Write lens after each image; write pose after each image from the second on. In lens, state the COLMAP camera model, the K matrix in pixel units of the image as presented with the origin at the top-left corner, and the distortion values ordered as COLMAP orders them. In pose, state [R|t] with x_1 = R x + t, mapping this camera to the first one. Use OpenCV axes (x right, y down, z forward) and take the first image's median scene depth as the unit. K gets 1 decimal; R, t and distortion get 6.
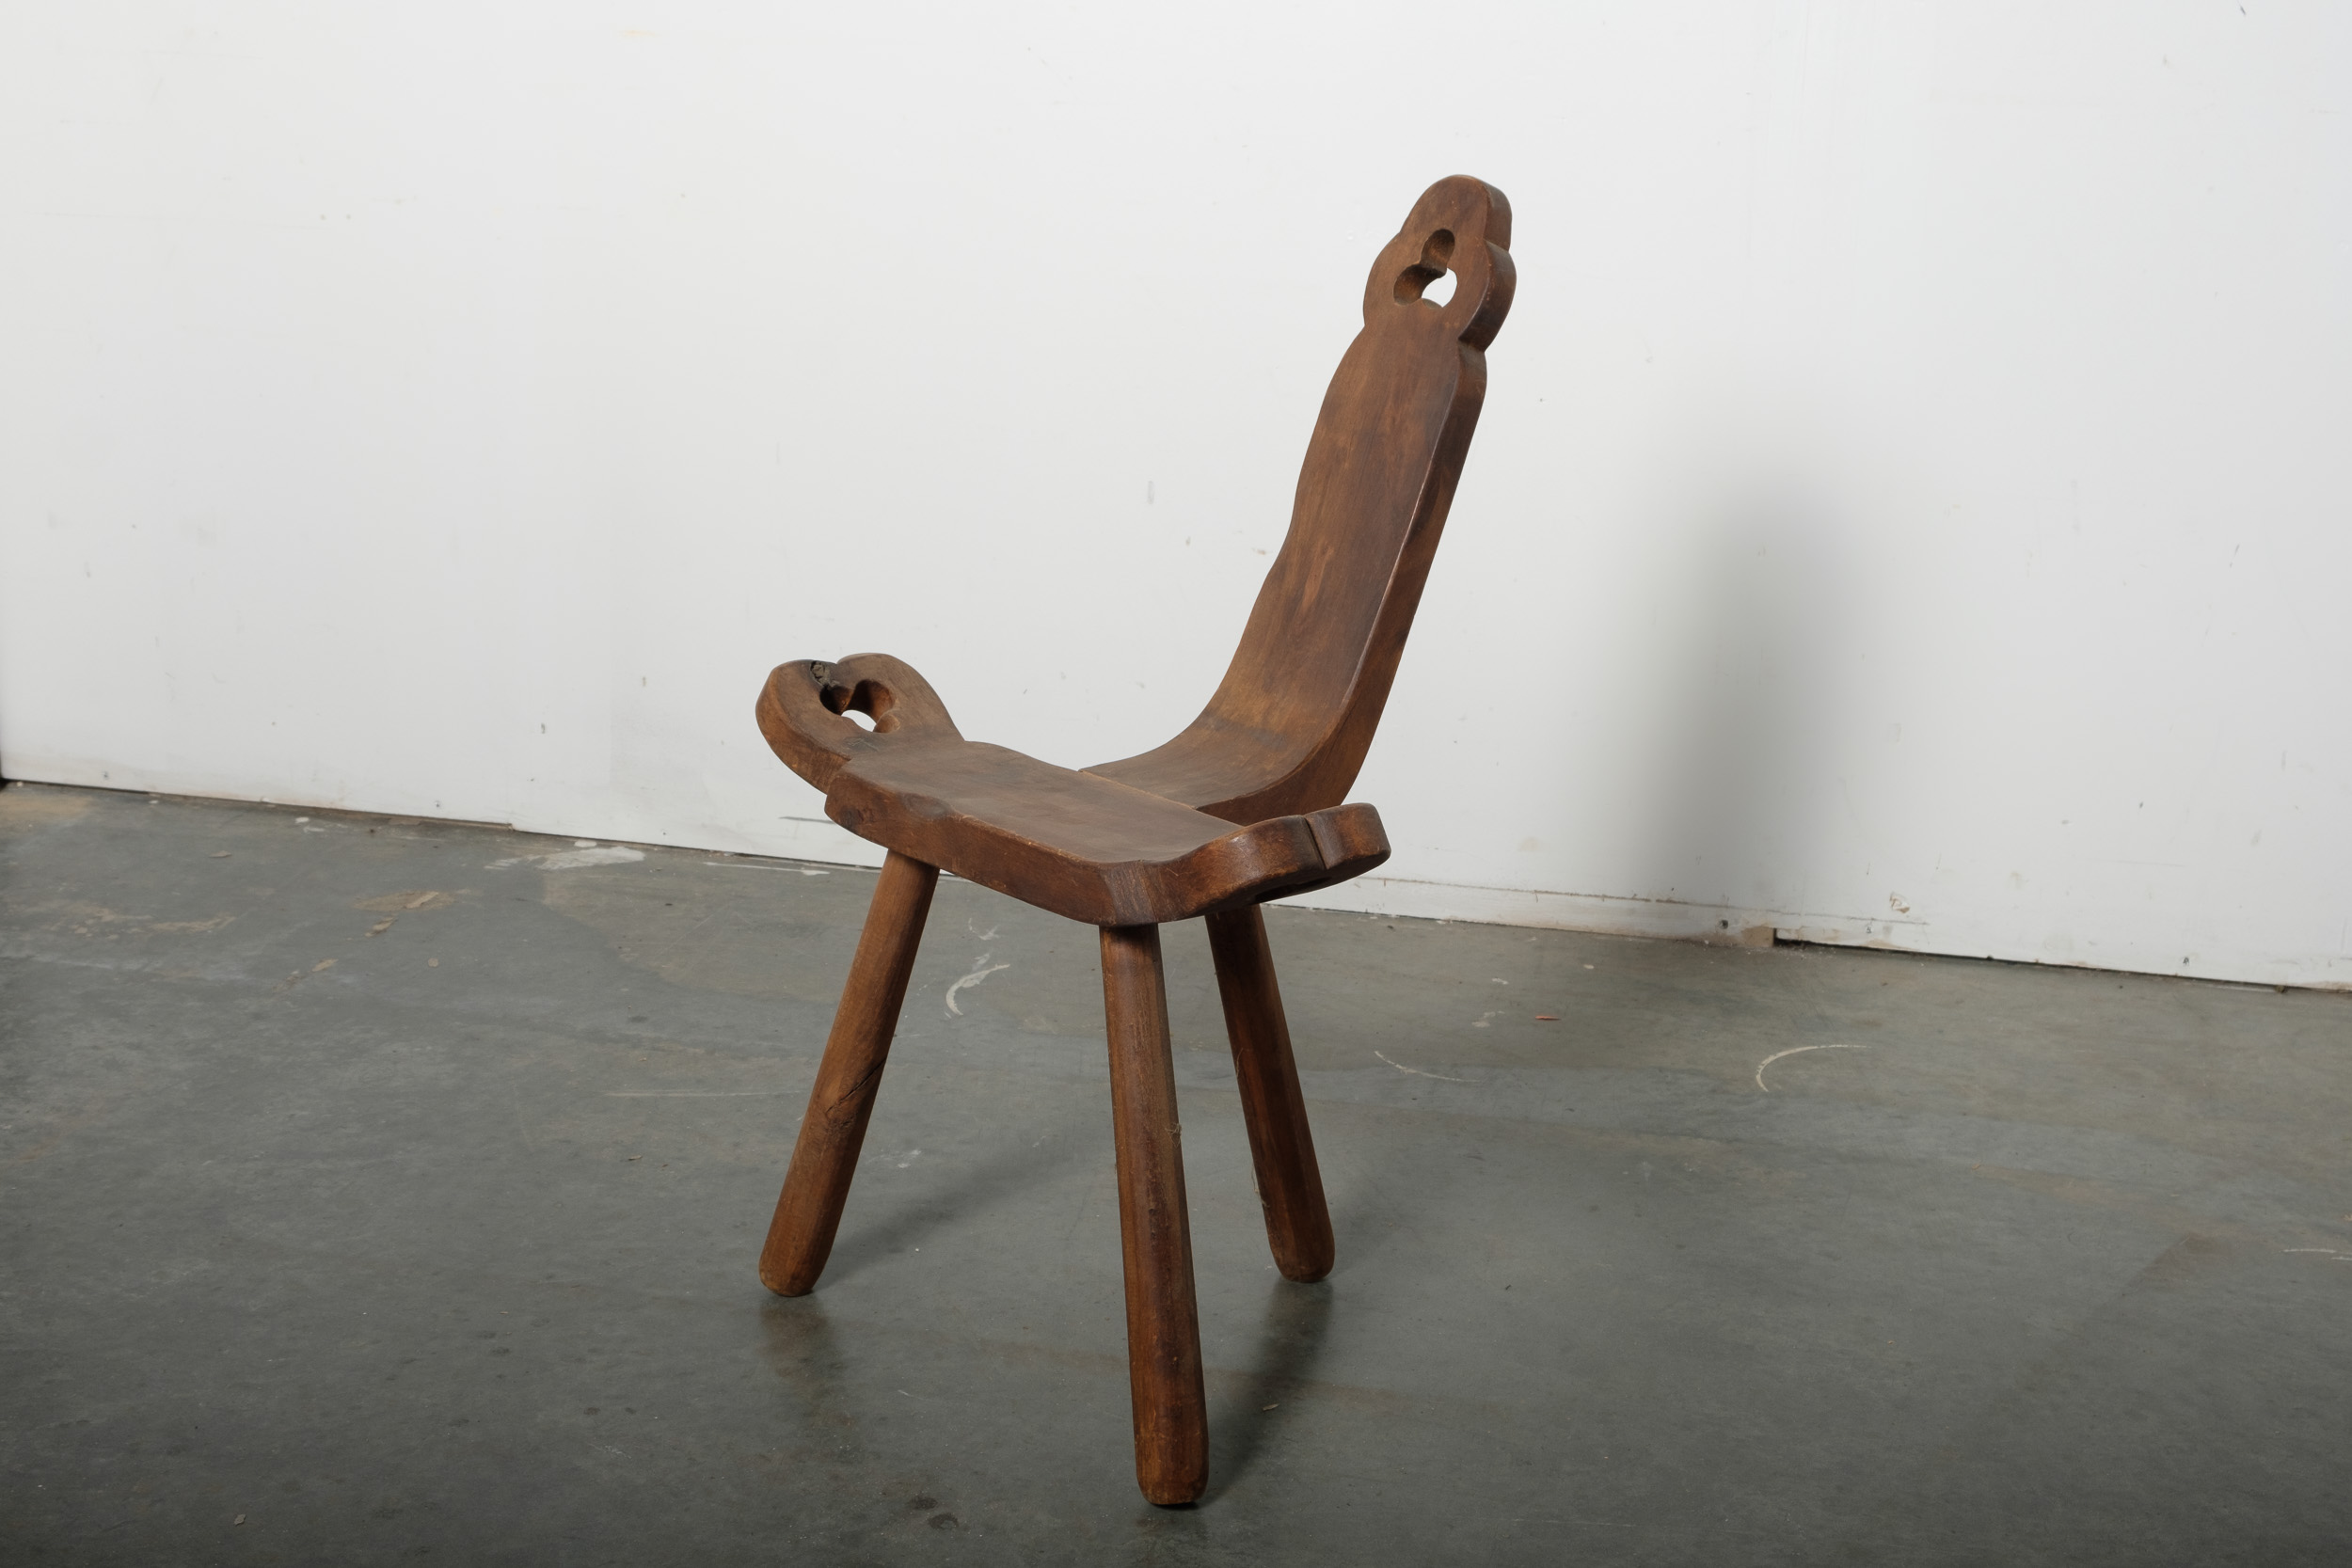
lens RADIAL K [[2606.9, 0, 1203.2], [0, 2606.9, 847.3], [0, 0, 1]] dist [-0.021458, 0.000000]
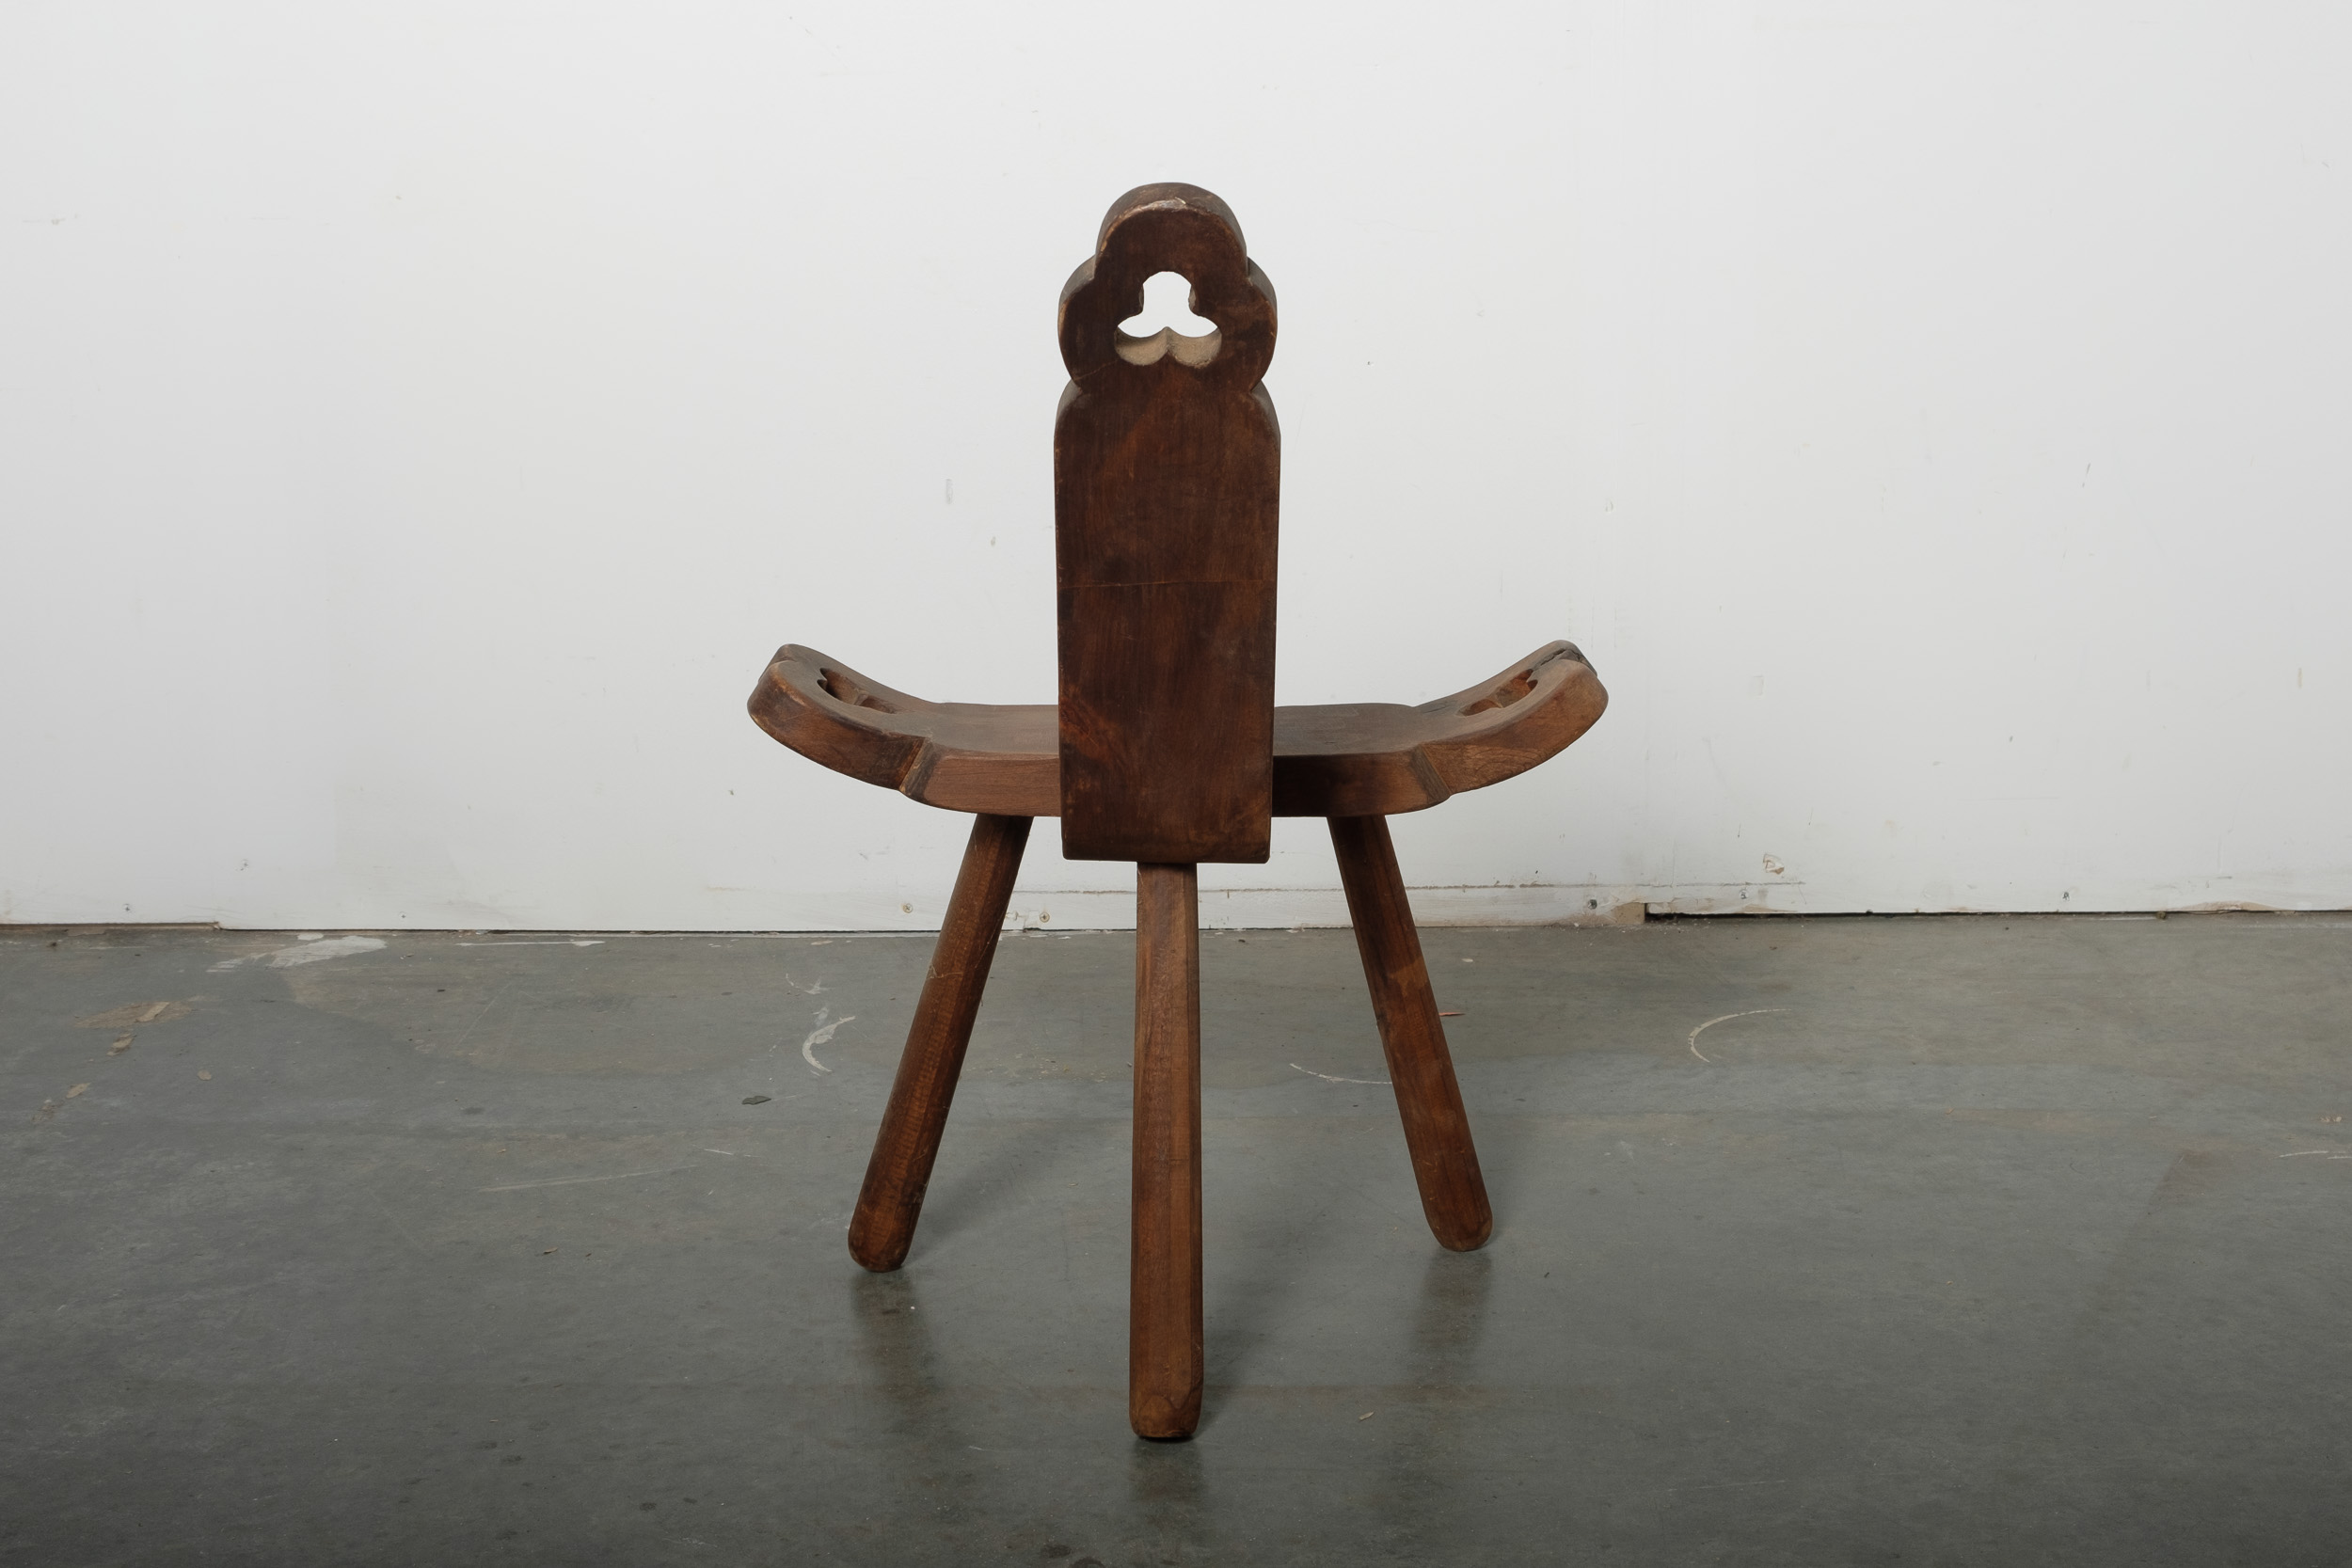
lens RADIAL K [[2950.8, 0, 1174.0], [0, 2950.8, 783.6], [0, 0, 1]] dist [-0.020753, 0.000000]
pose [[0.982679, -0.083606, 0.165385, -0.144922], [0.091304, 0.995040, -0.039490, 0.017189], [-0.161263, 0.053907, 0.985438, -0.035701]]
